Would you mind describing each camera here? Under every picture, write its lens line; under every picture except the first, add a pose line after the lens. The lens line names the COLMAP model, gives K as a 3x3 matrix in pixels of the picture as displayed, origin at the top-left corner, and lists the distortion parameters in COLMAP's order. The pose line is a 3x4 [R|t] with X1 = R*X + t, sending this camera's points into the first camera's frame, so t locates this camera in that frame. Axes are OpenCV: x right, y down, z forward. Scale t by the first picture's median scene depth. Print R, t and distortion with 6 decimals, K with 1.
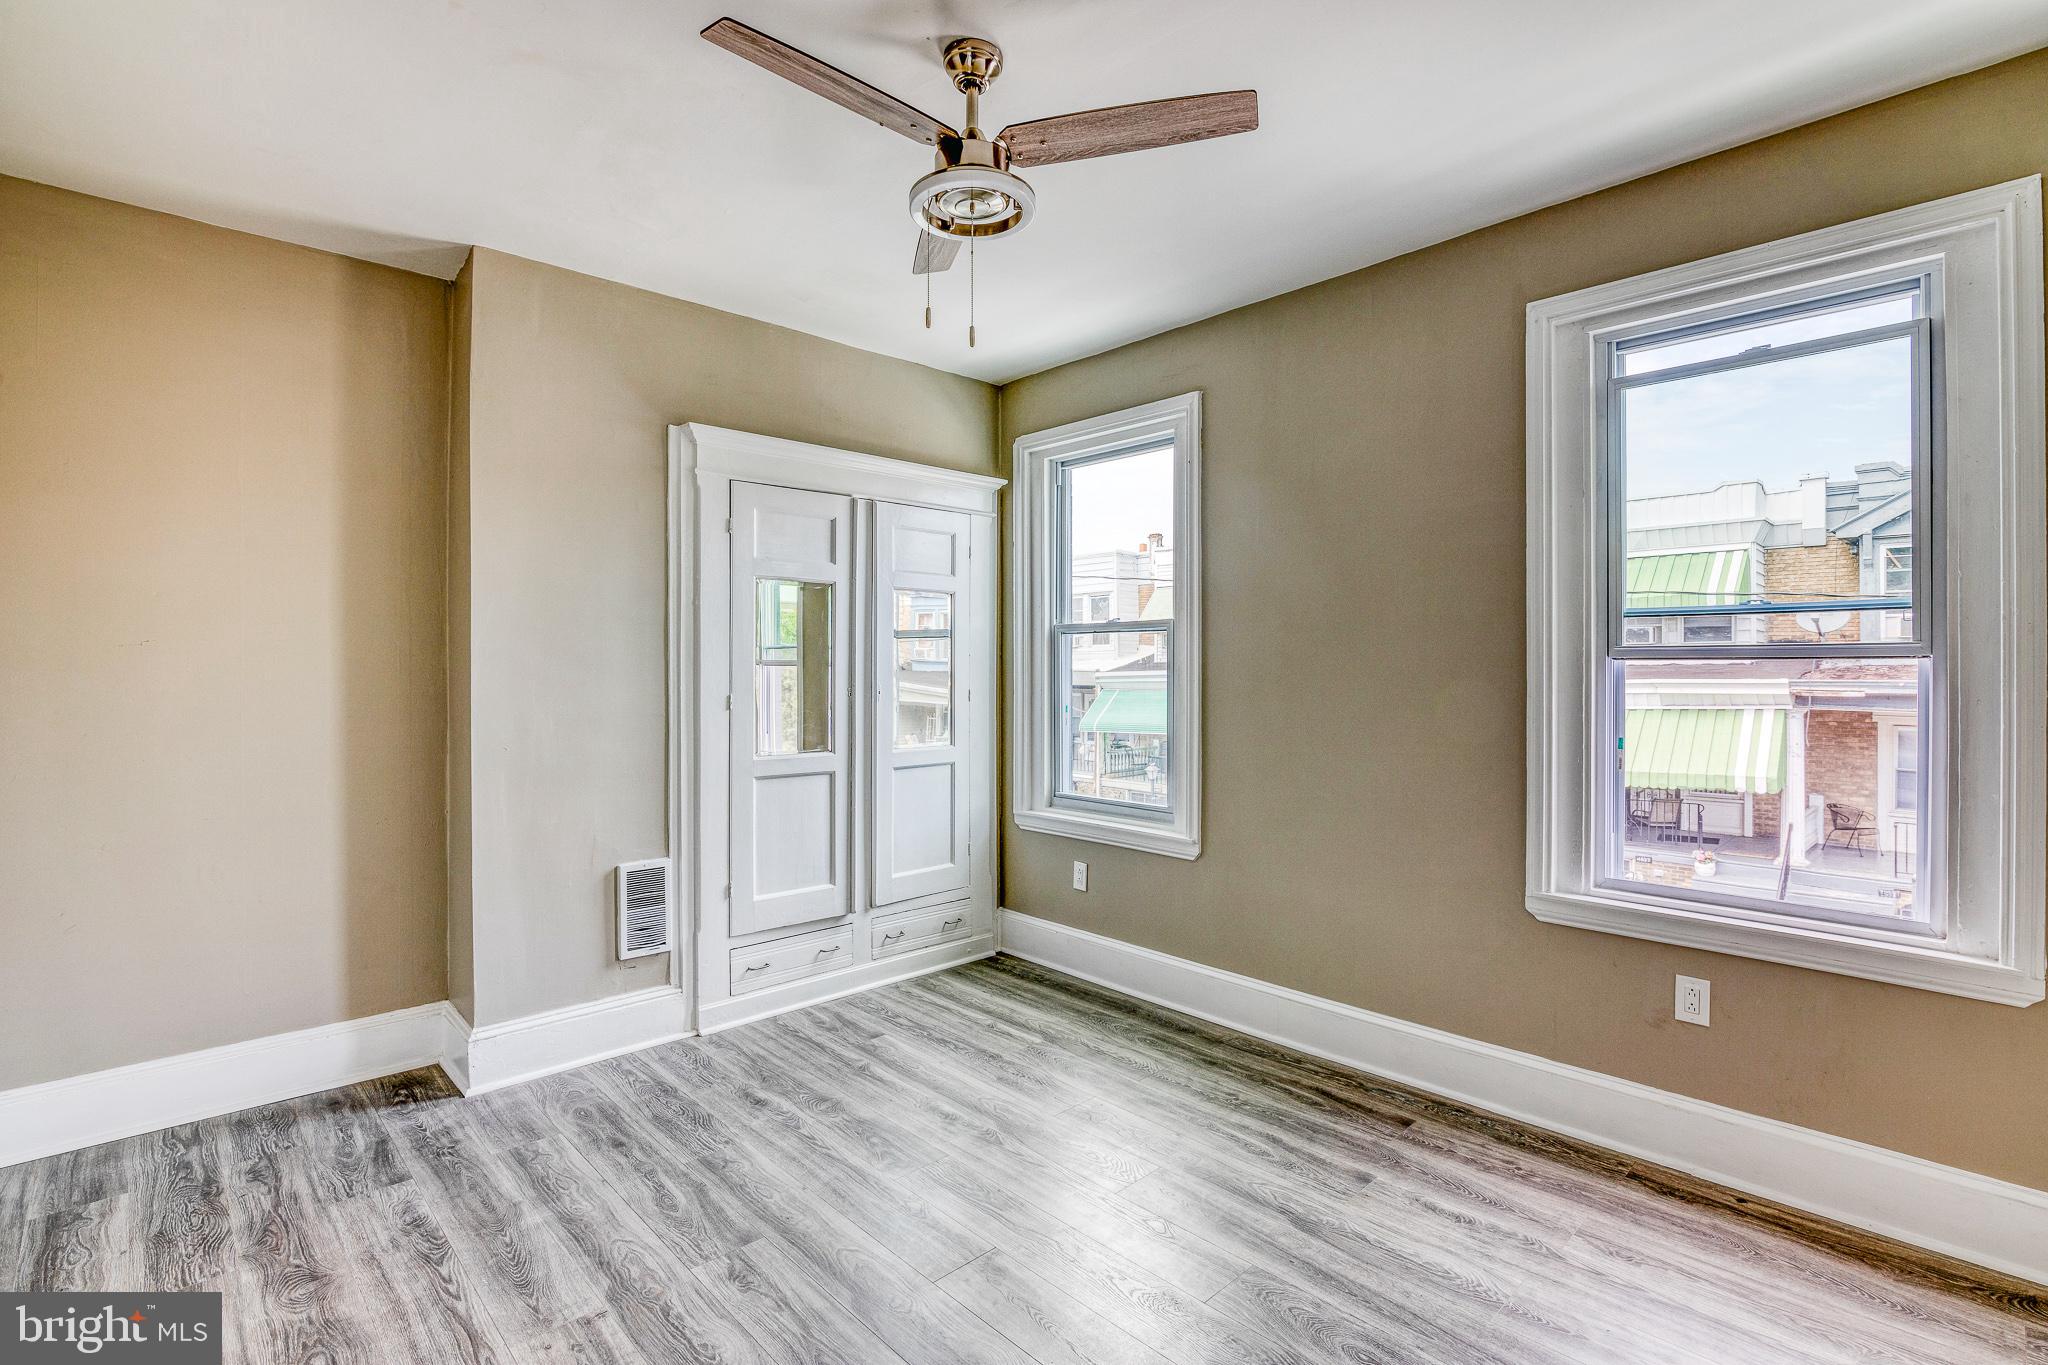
lens RADIAL K [[950.5, 0, 1037.4], [0, 950.5, 669.8], [0, 0, 1]] dist [-0.018452, 0.001347]
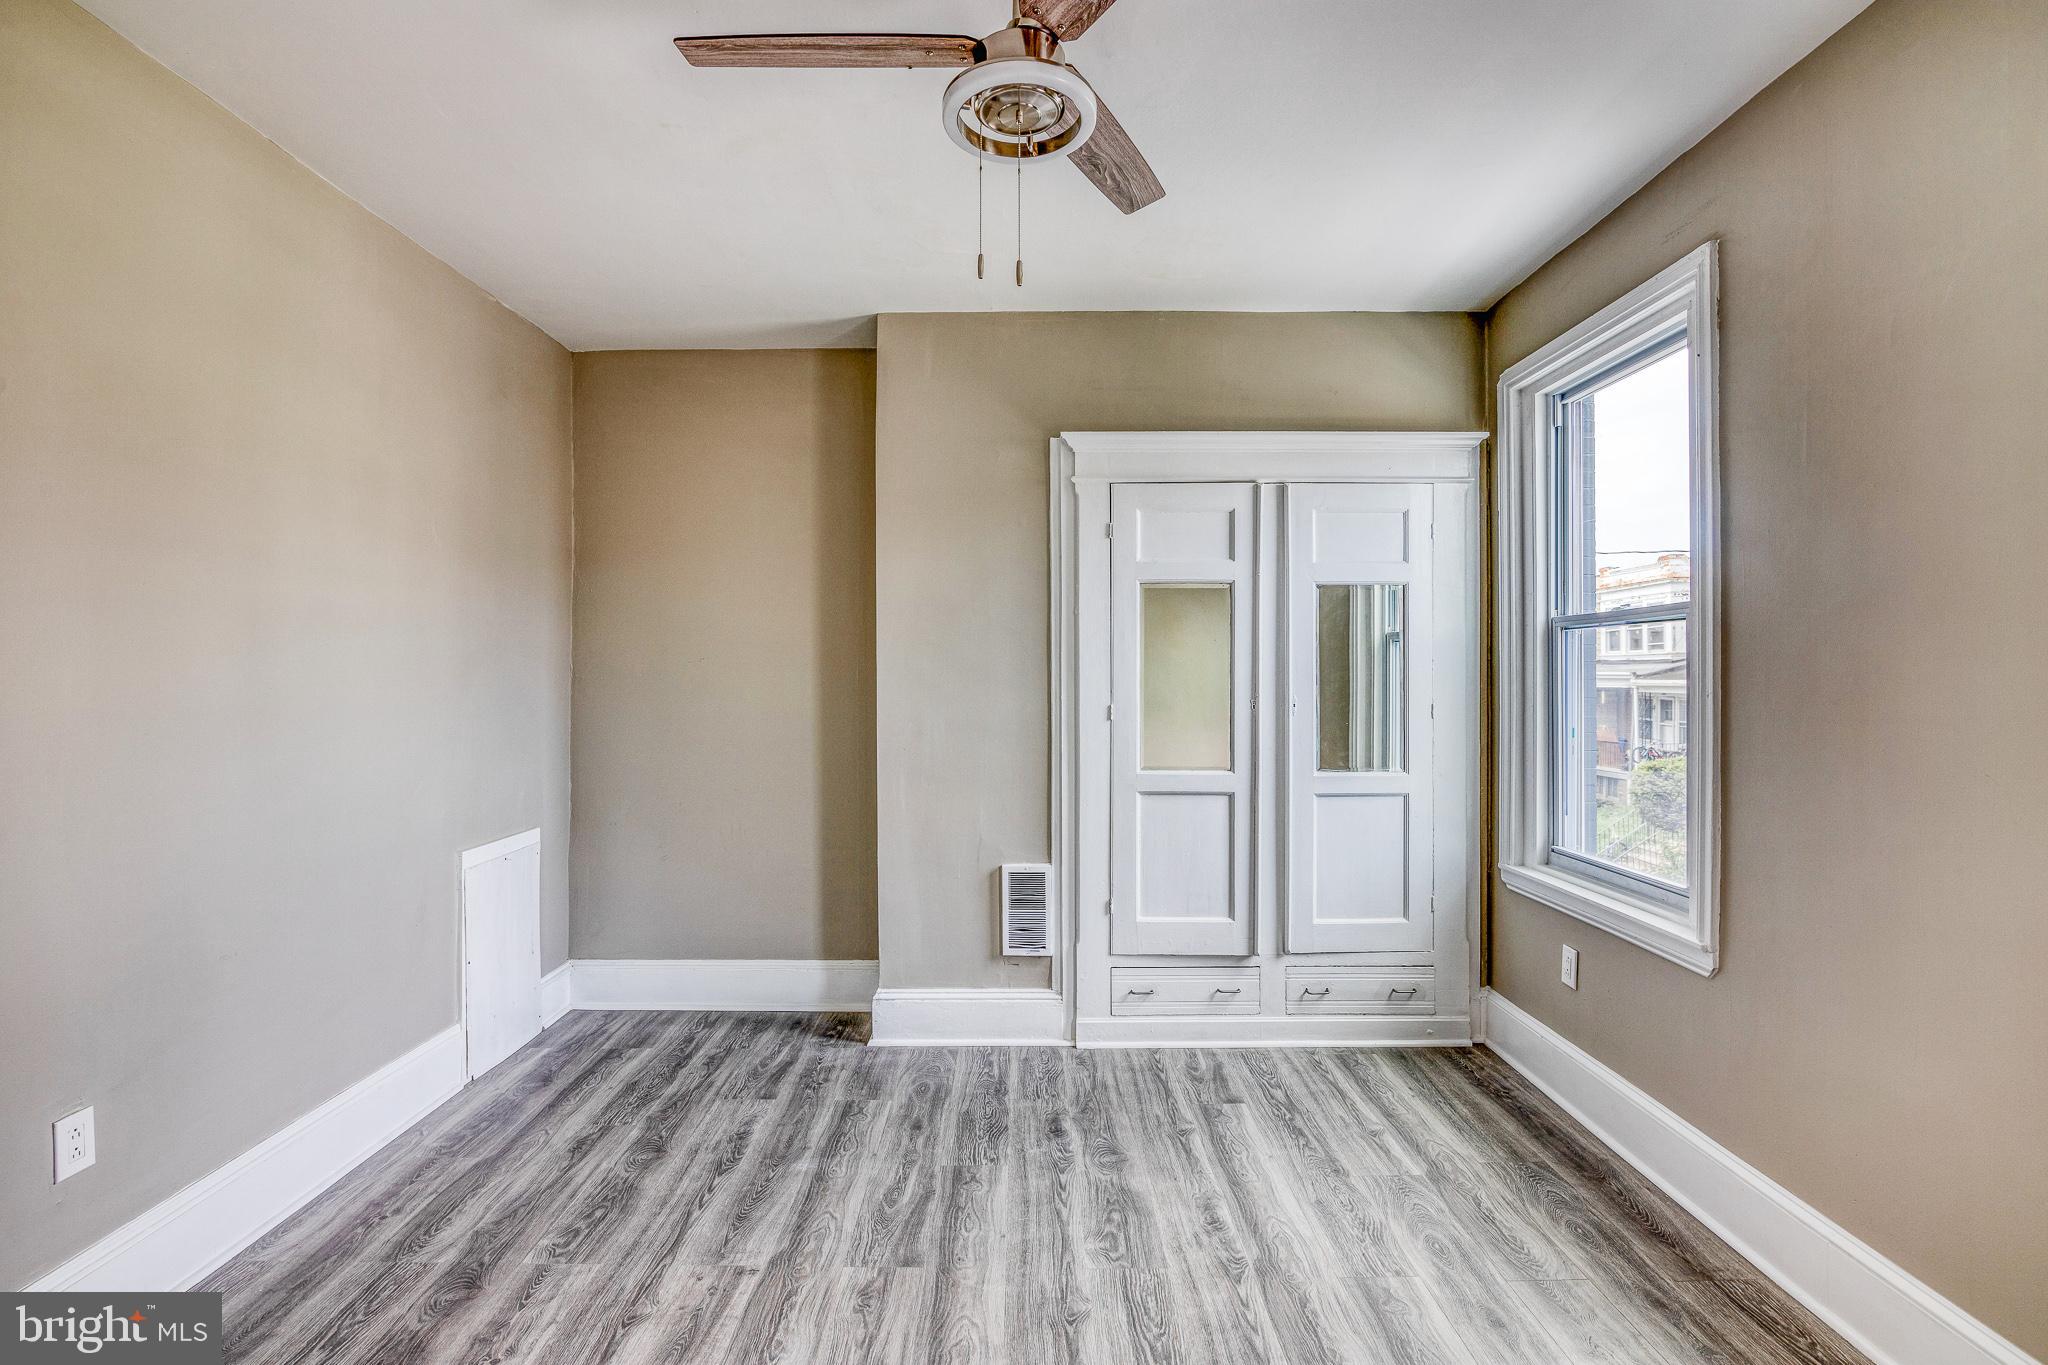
lens RADIAL K [[954.0, 0, 1028.4], [0, 954.0, 676.8], [0, 0, 1]] dist [-0.018451, 0.001205]
pose [[0.718934, -0.001649, -0.695076, 0.318137], [0.000968, 0.999999, -0.001370, -0.001057], [0.695077, 0.000312, 0.718935, 0.260146]]
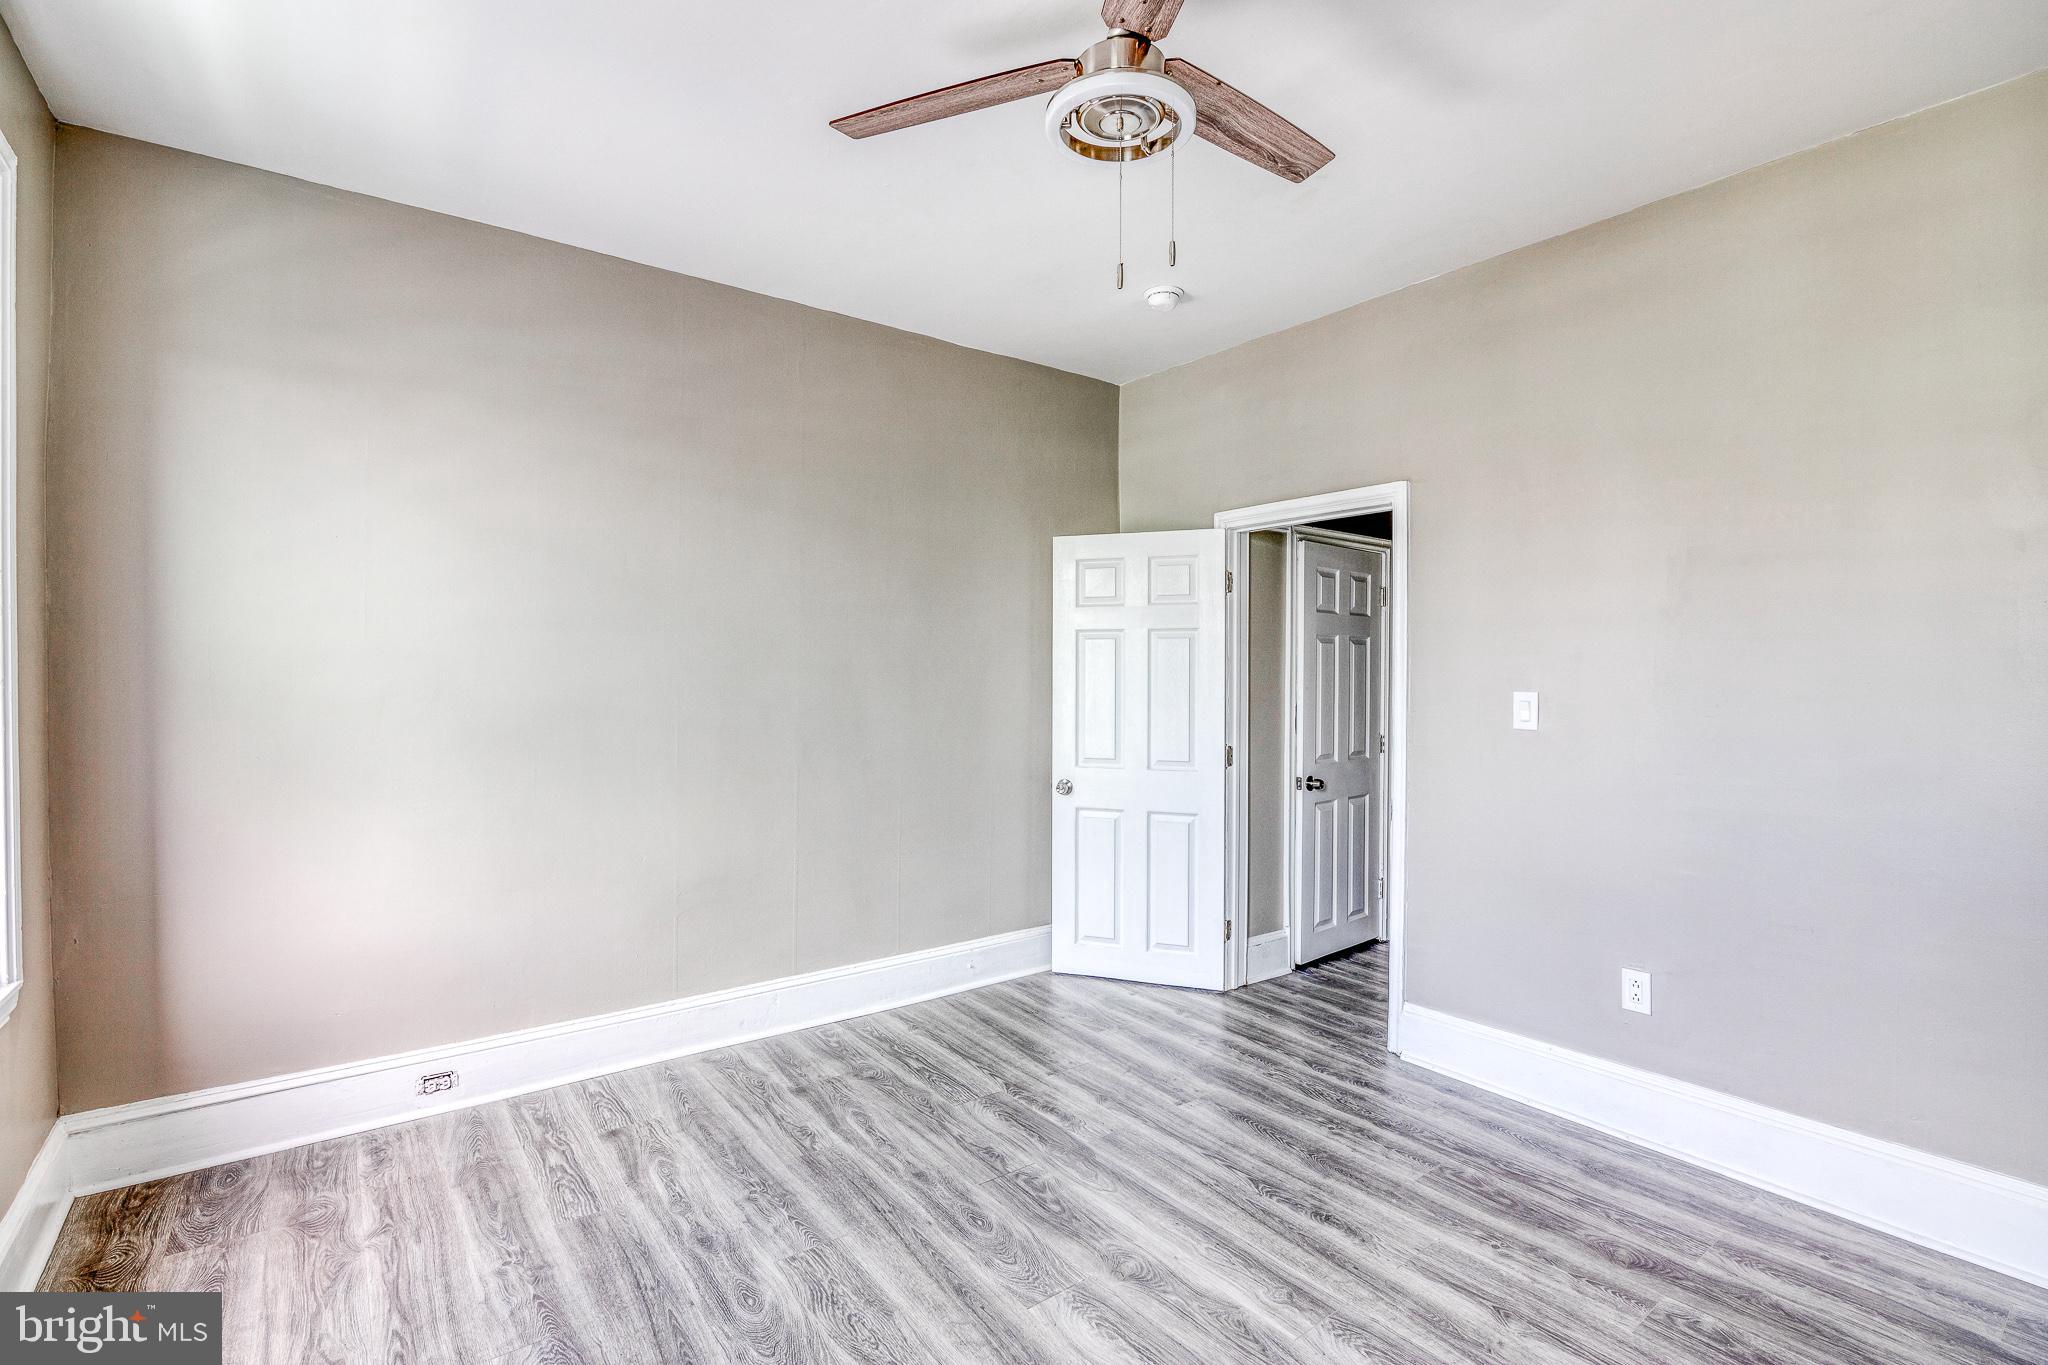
lens RADIAL K [[935.5, 0, 1011.1], [0, 935.5, 686.3], [0, 0, 1]] dist [-0.018960, 0.000859]
pose [[-0.990080, -0.005631, 0.140393, -0.056432], [-0.003385, 0.999863, 0.016230, -0.000622], [-0.140465, 0.015594, -0.989963, 1.147410]]
